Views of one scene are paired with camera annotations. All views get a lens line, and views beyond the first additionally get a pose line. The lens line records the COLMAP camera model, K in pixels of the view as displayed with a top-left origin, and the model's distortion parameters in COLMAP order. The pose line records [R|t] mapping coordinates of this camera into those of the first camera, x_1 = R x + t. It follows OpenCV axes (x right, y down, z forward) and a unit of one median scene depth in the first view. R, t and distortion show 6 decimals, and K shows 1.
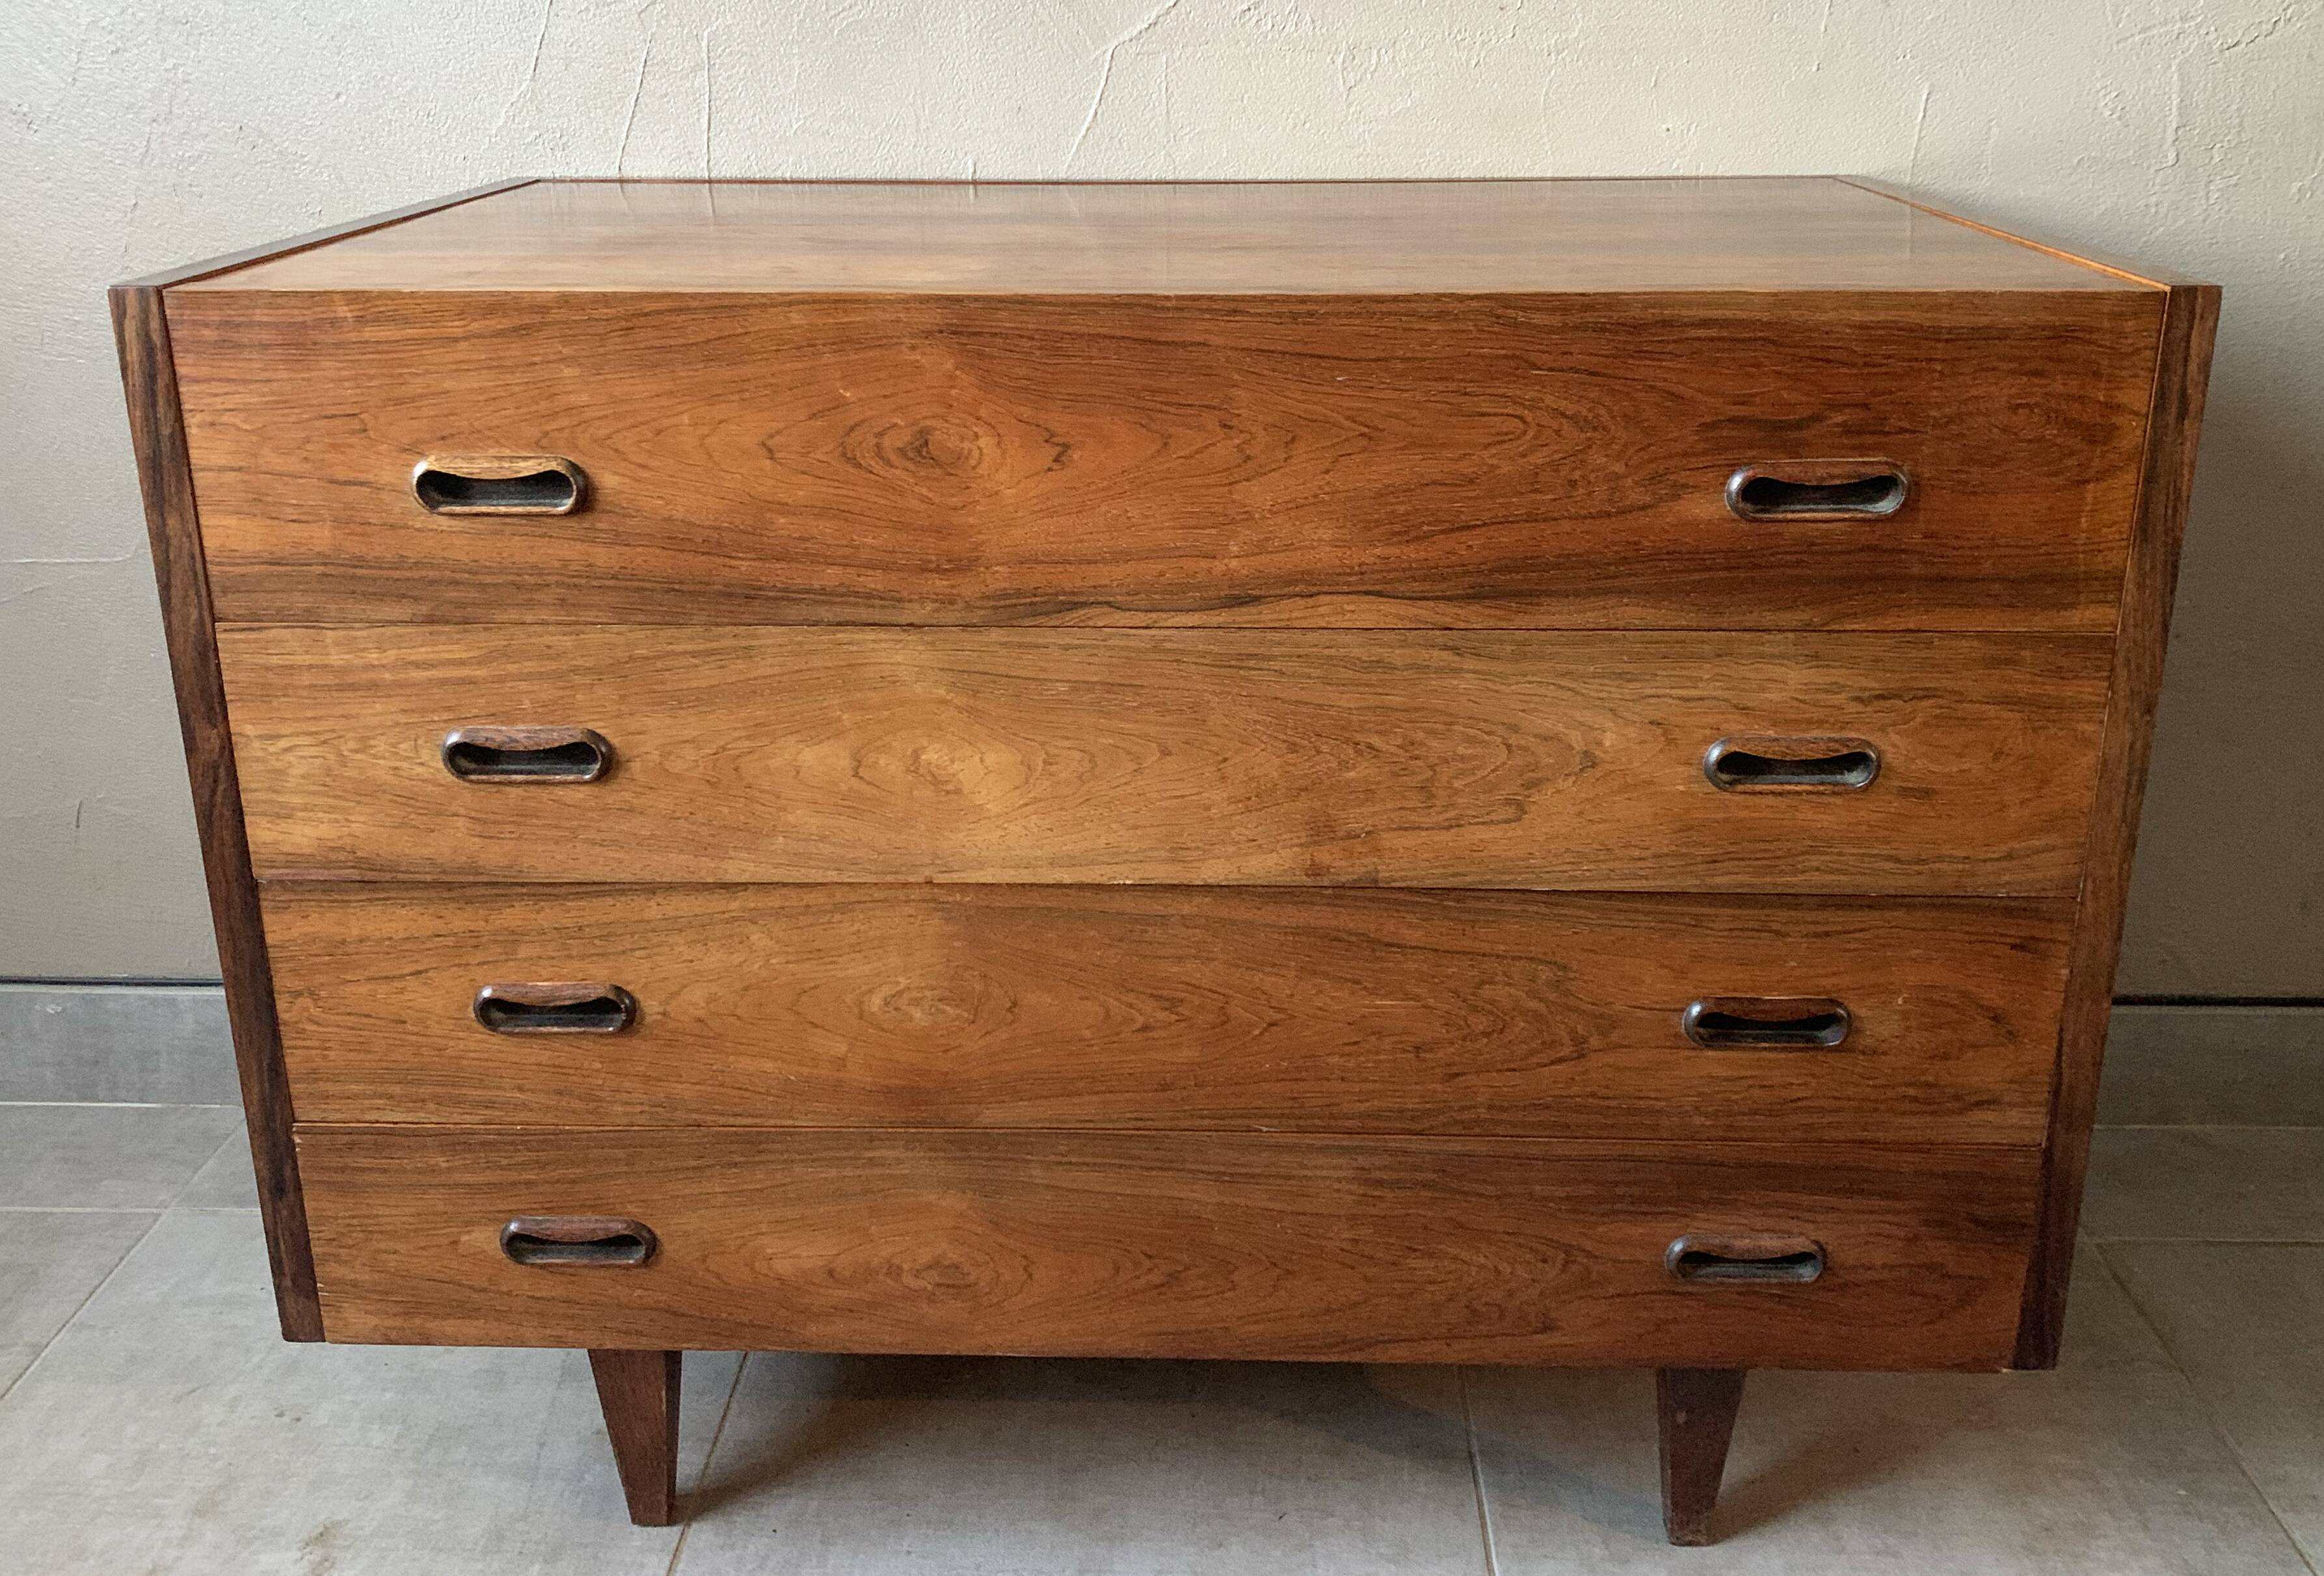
lens RADIAL K [[2017.6, 0, 1167.7], [0, 2017.6, 627.0], [0, 0, 1]] dist [0.035051, -0.027603]
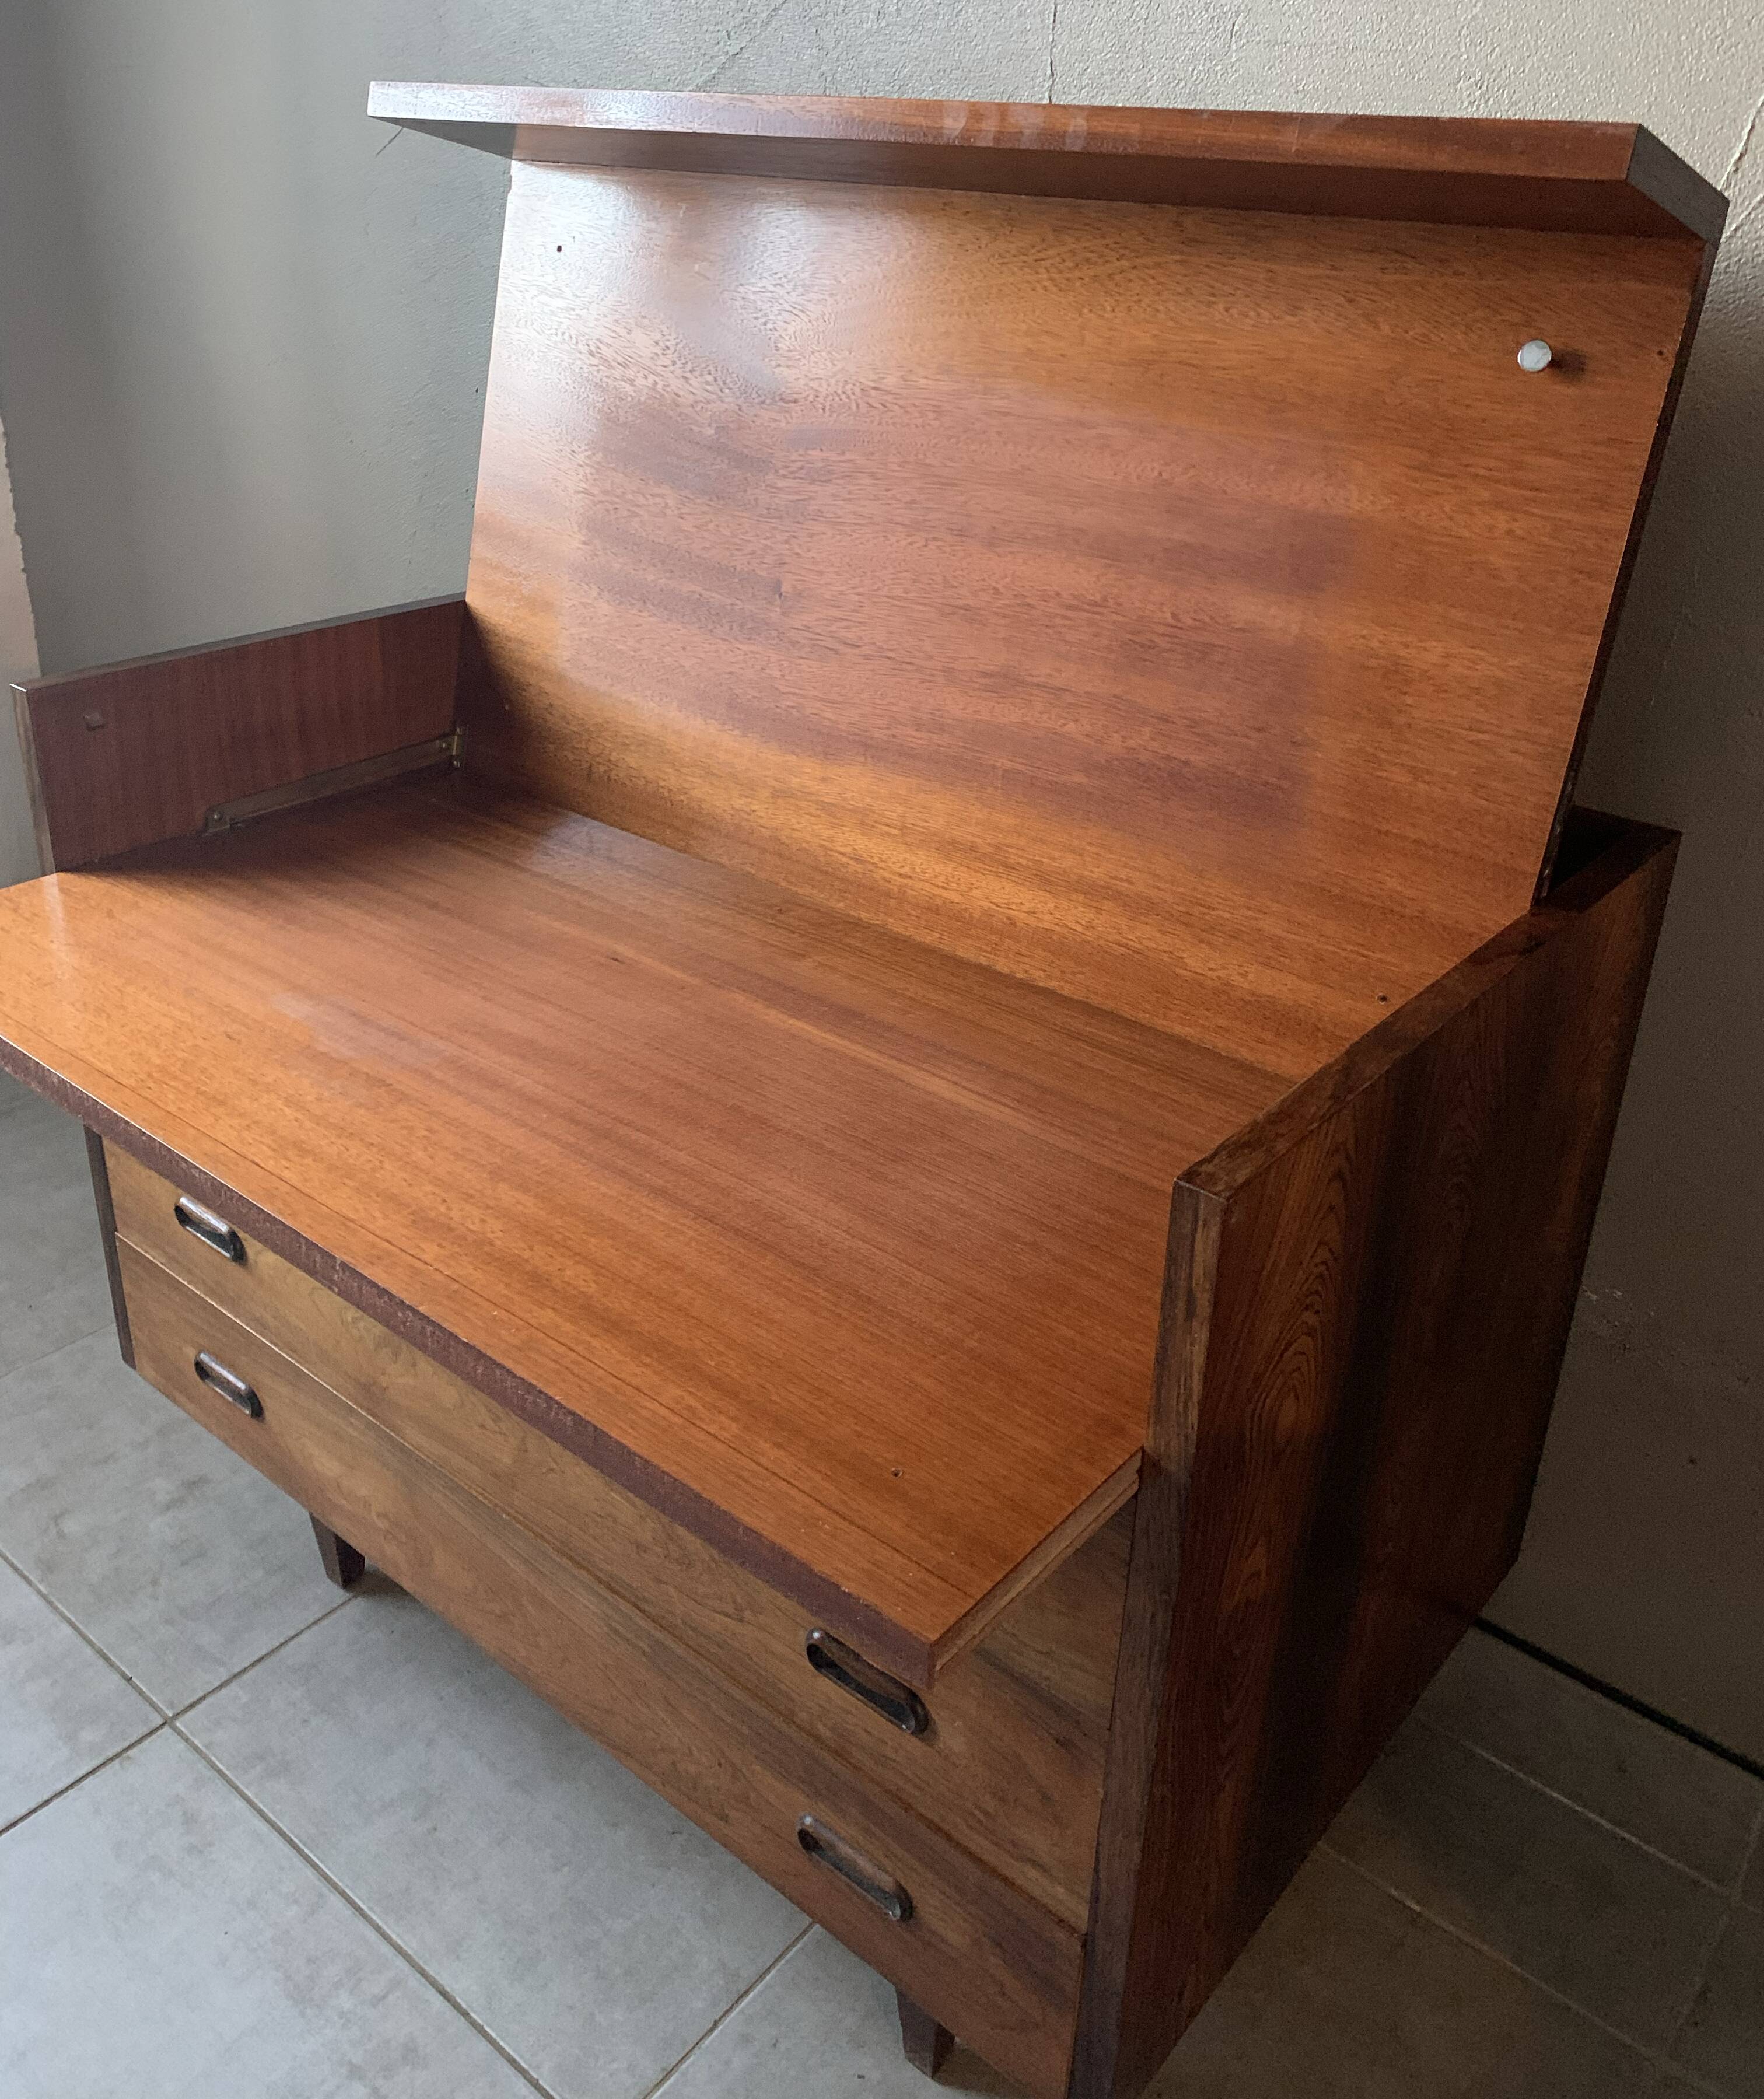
lens RADIAL K [[1820.3, 0, 900.3], [0, 1820.3, 928.7], [0, 0, 1]] dist [-0.006593, 0.054782]
pose [[0.789701, 0.283875, -0.543863, 0.748568], [-0.225935, 0.958770, 0.172377, -0.358256], [0.570373, -0.013249, 0.821279, 0.260219]]
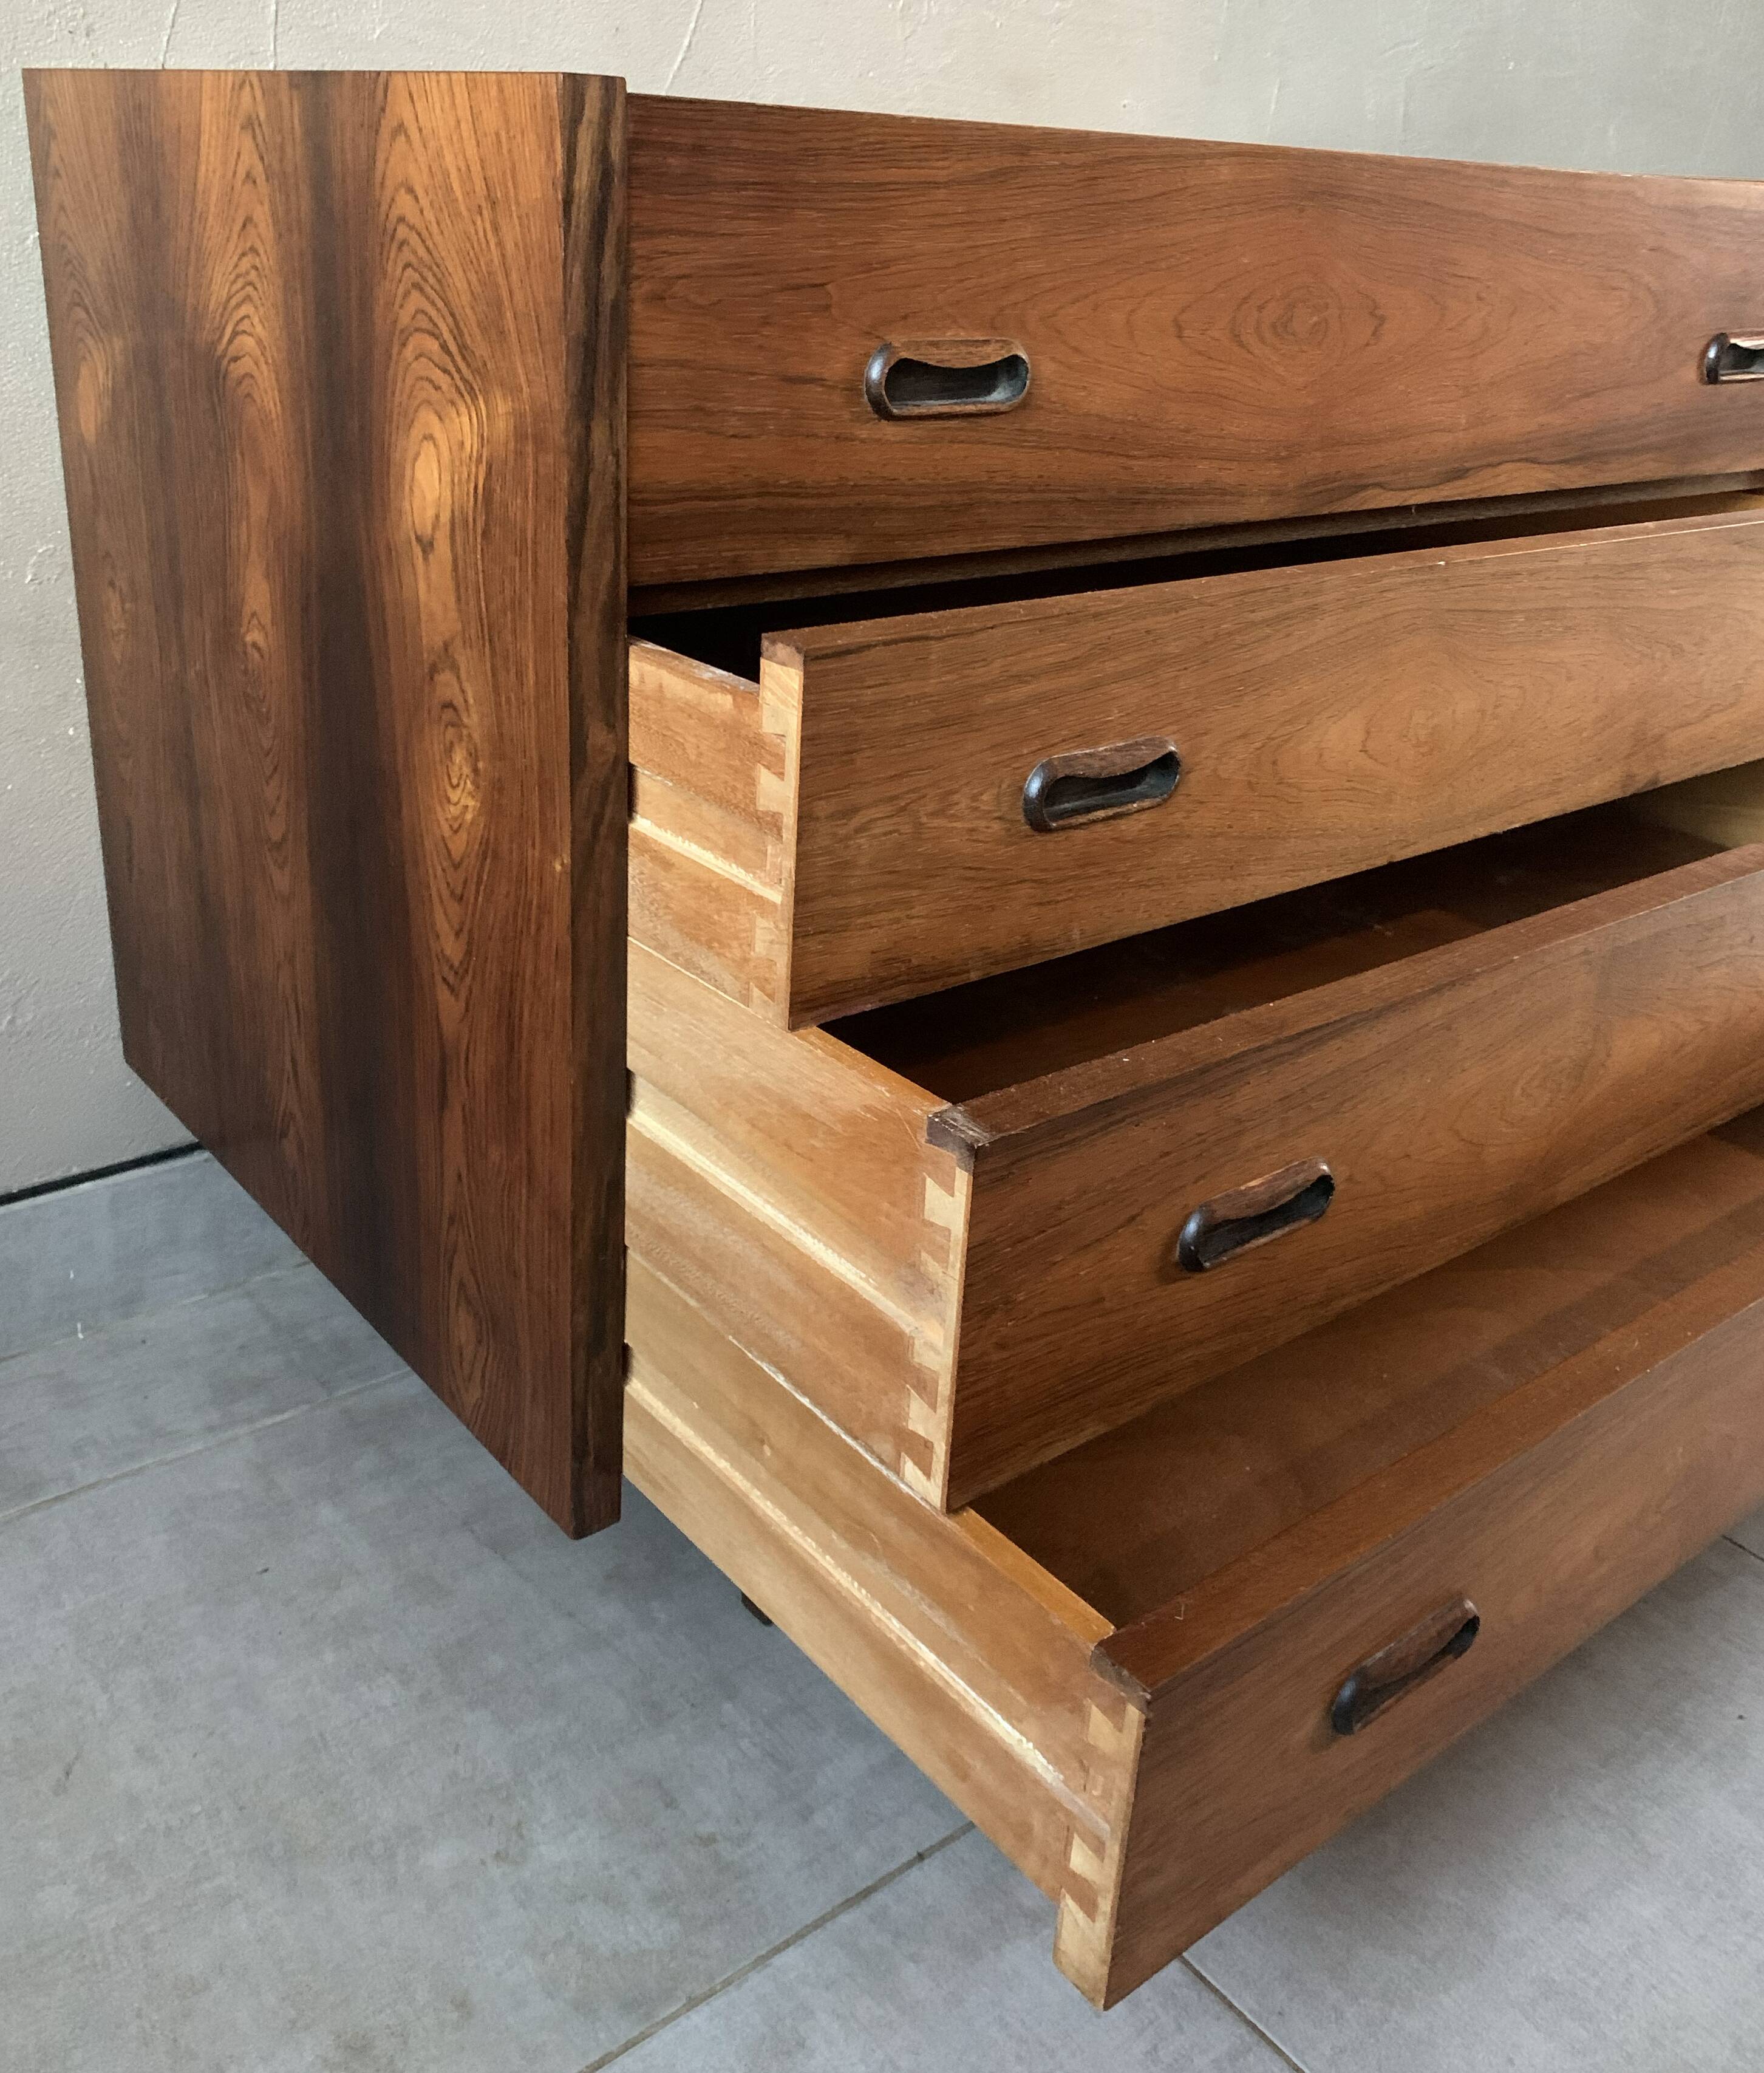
lens RADIAL K [[1892.0, 0, 904.5], [0, 1892.0, 911.3], [0, 0, 1]] dist [0.020750, 0.009849]
pose [[0.751477, -0.196025, 0.629965, -0.860485], [0.139458, 0.980462, 0.138731, 0.033357], [-0.644852, -0.016400, 0.764132, 0.412089]]
